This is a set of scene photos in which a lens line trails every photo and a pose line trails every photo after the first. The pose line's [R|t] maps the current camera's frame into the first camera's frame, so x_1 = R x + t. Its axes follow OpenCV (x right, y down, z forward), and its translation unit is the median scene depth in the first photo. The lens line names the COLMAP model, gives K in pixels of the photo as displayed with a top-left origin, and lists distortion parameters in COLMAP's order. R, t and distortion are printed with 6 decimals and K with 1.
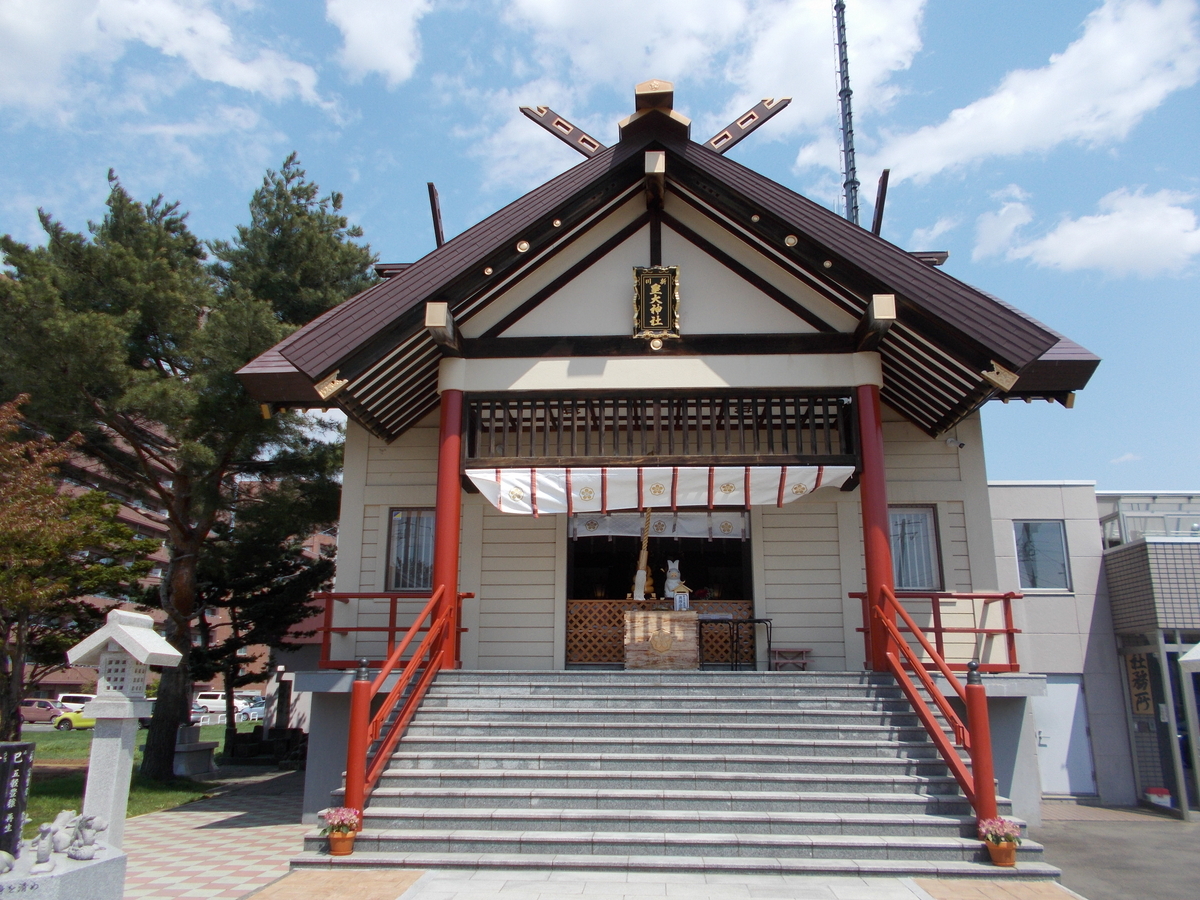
lens RADIAL K [[926.2, 0, 600.0], [0, 926.2, 450.0], [0, 0, 1]] dist [0.001488, -0.002615]
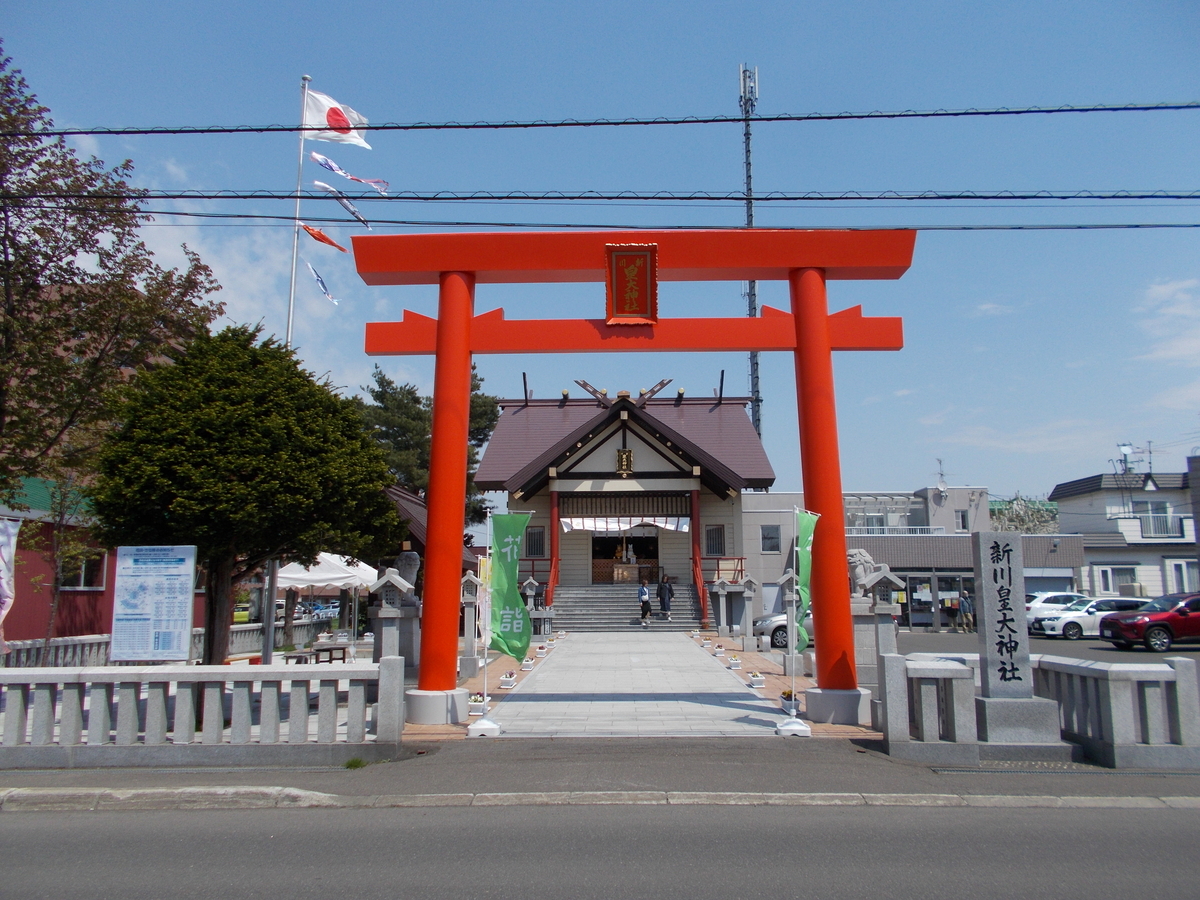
lens RADIAL K [[926.2, 0, 600.0], [0, 926.2, 450.0], [0, 0, 1]] dist [0.001488, -0.002615]
pose [[0.999208, -0.004622, 0.039512, -0.129519], [0.000827, 0.995426, 0.095534, -0.464505], [-0.039773, -0.095425, 0.994642, -1.867914]]
